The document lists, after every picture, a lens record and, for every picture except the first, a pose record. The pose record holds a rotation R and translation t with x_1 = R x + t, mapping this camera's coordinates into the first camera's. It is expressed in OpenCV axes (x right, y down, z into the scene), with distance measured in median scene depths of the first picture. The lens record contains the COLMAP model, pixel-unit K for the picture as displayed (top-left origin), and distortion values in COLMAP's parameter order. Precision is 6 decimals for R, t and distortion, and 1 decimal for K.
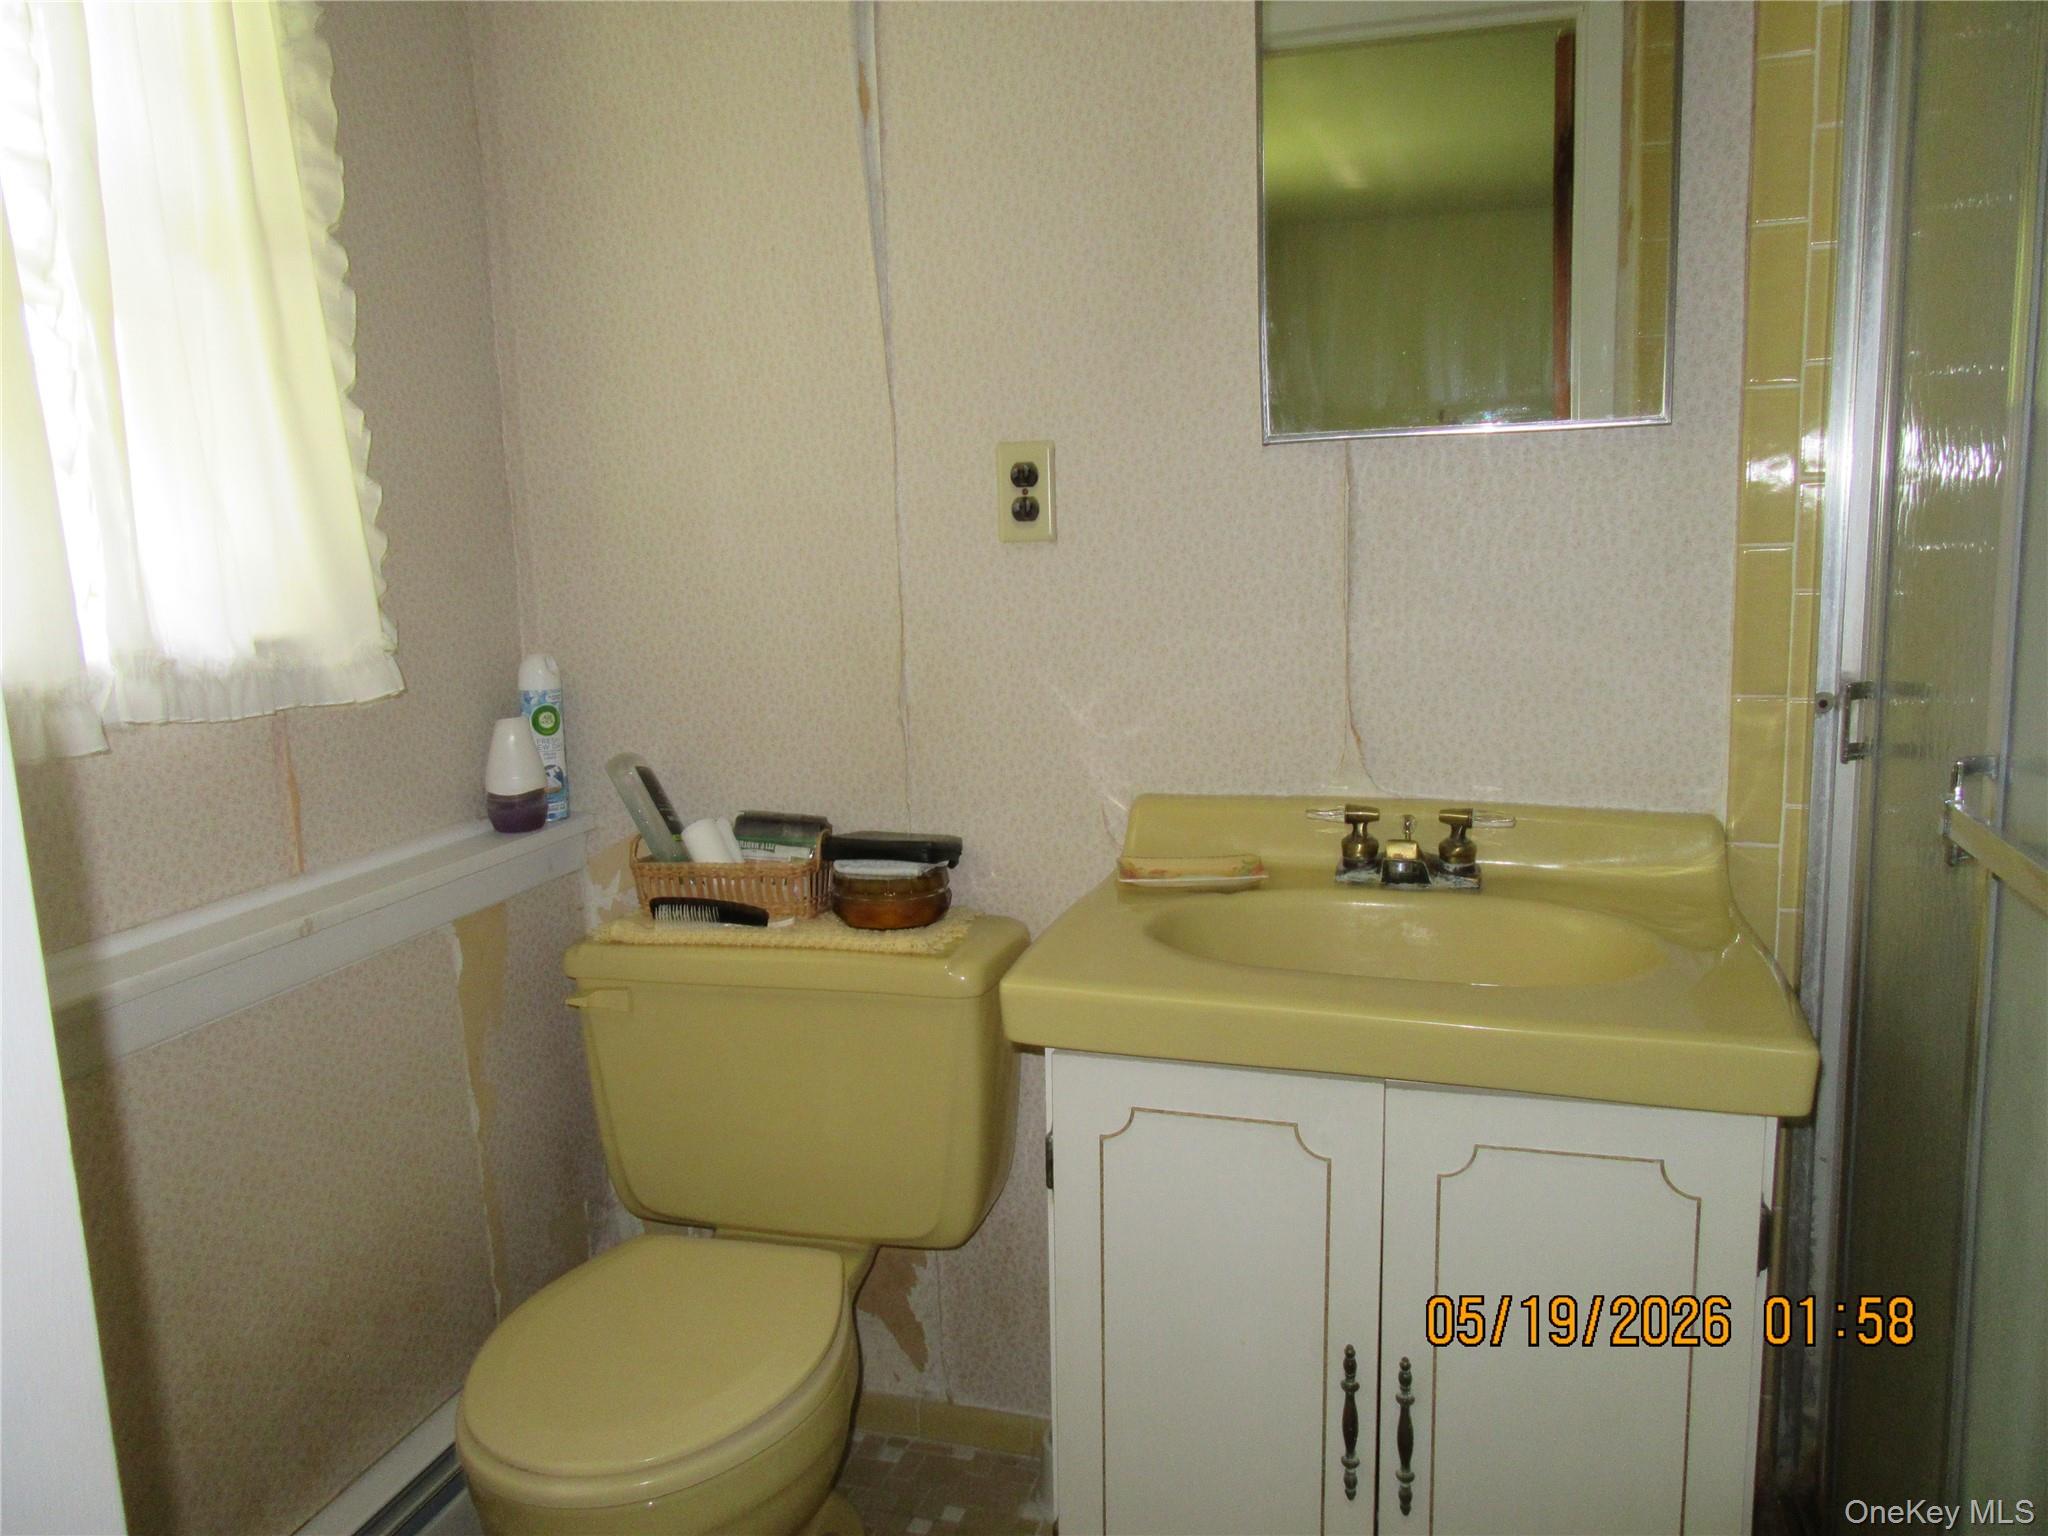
lens RADIAL K [[1523.2, 0, 1027.6], [0, 1523.2, 765.8], [0, 0, 1]] dist [-0.006504, 0.012352]
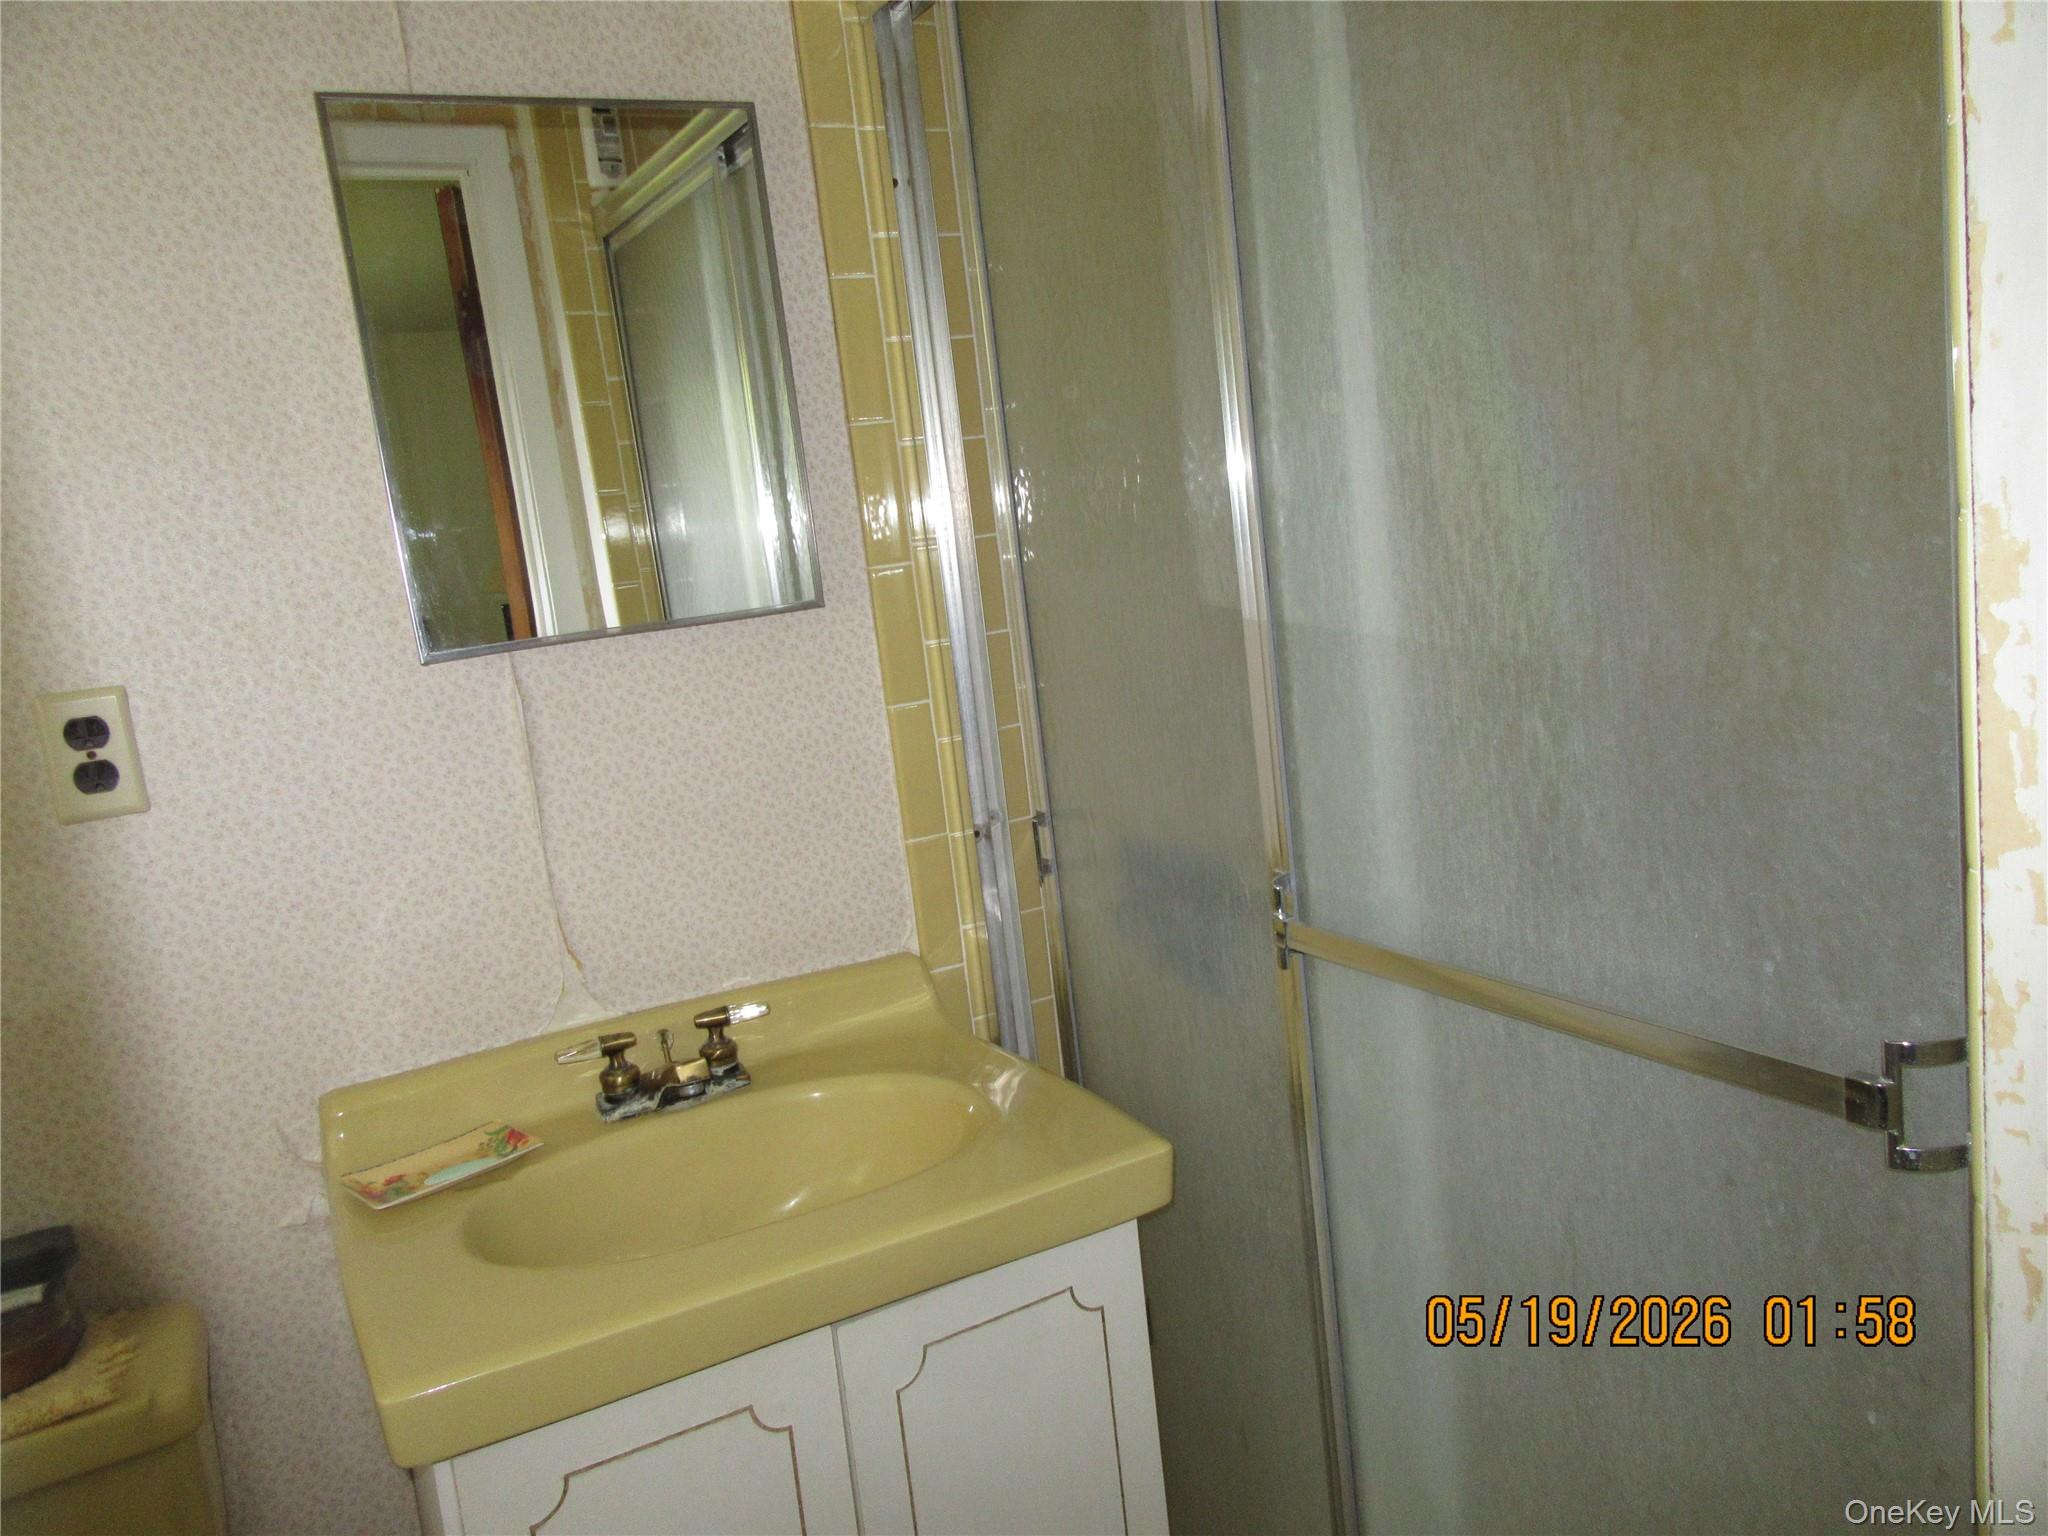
lens RADIAL K [[1523.2, 0, 1024.4], [0, 1523.2, 766.9], [0, 0, 1]] dist [-0.006504, 0.012352]
pose [[0.695788, -0.162403, 0.699646, -0.227935], [0.208515, 0.977823, 0.019608, -0.098433], [-0.687314, 0.132243, 0.714221, 0.145175]]
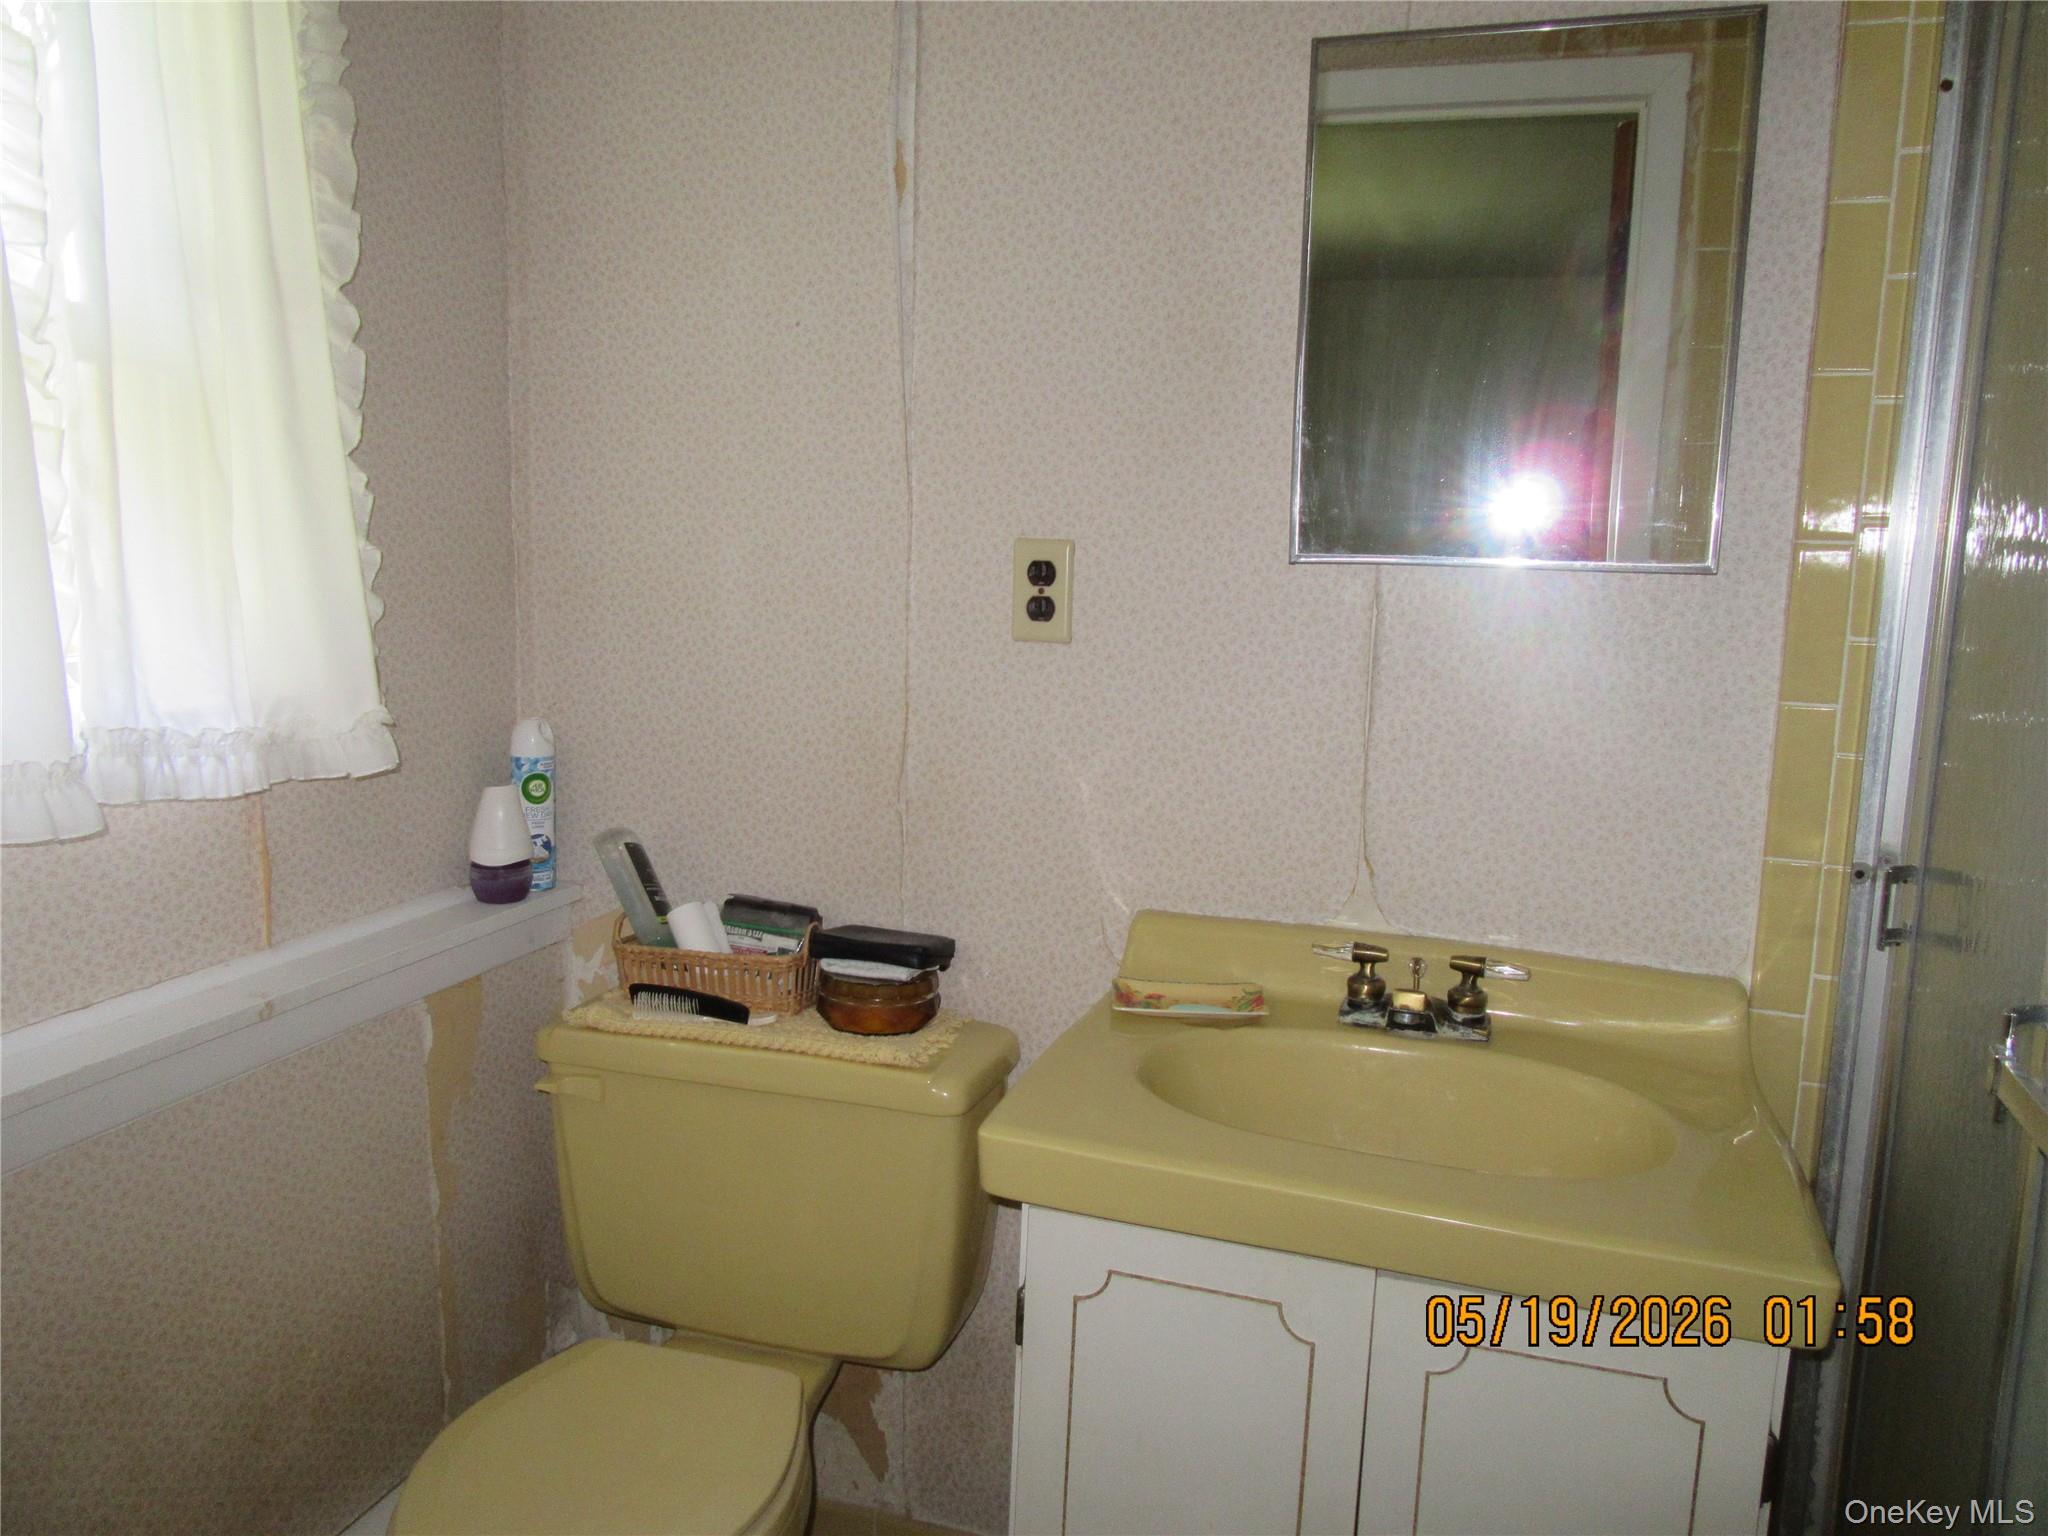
lens RADIAL K [[1523.2, 0, 1027.3], [0, 1523.2, 765.7], [0, 0, 1]] dist [-0.006504, 0.012352]
pose [[0.998108, 0.060631, -0.010188, 0.006536], [-0.060722, 0.998115, -0.008893, -0.064417], [0.009629, 0.009495, 0.999909, 0.036952]]
